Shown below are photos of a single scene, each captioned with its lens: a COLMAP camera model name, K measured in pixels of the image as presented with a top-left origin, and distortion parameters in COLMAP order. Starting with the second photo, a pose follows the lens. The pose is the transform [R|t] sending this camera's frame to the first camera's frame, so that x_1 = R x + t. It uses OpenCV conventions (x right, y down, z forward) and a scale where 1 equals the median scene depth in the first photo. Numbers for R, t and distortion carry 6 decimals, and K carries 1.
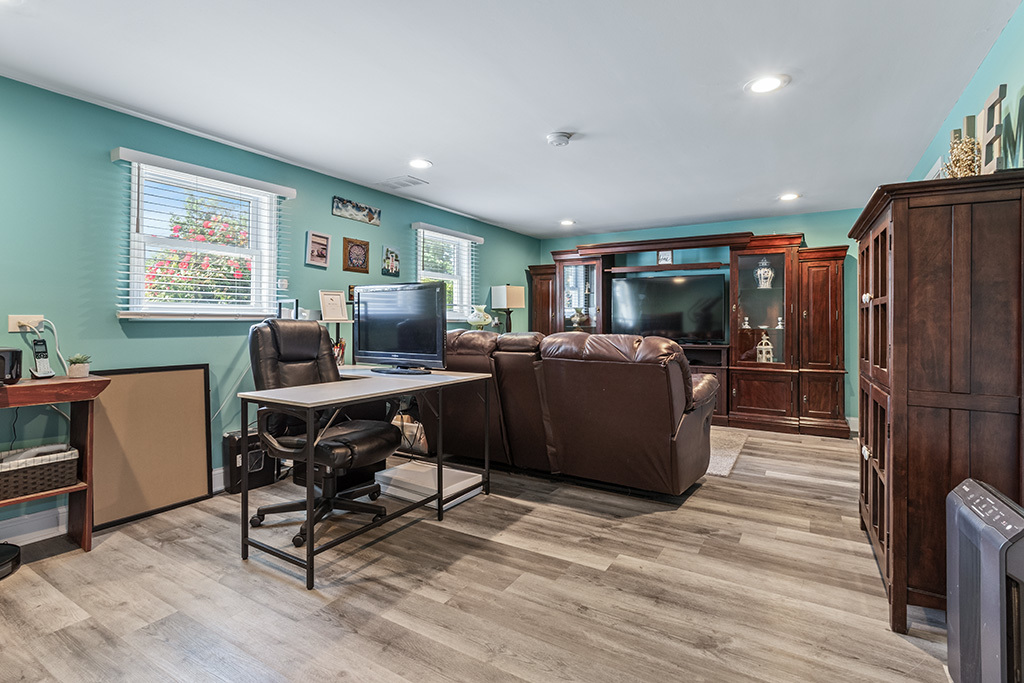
lens RADIAL K [[483.9, 0, 512.2], [0, 483.9, 320.5], [0, 0, 1]] dist [0.006510, 0.000579]
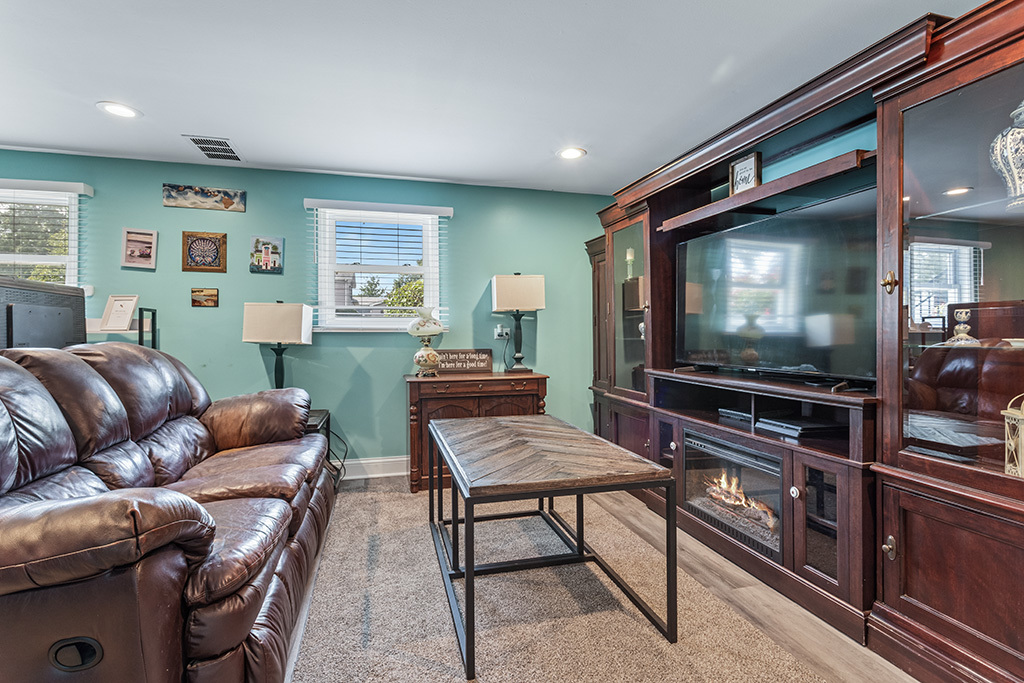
lens RADIAL K [[483.9, 0, 514.3], [0, 483.9, 338.8], [0, 0, 1]] dist [0.006510, 0.000579]
pose [[0.725987, 0.006583, -0.687677, 0.629092], [0.005749, 0.999861, 0.015641, 0.004706], [0.687685, -0.015309, 0.725848, 0.754356]]
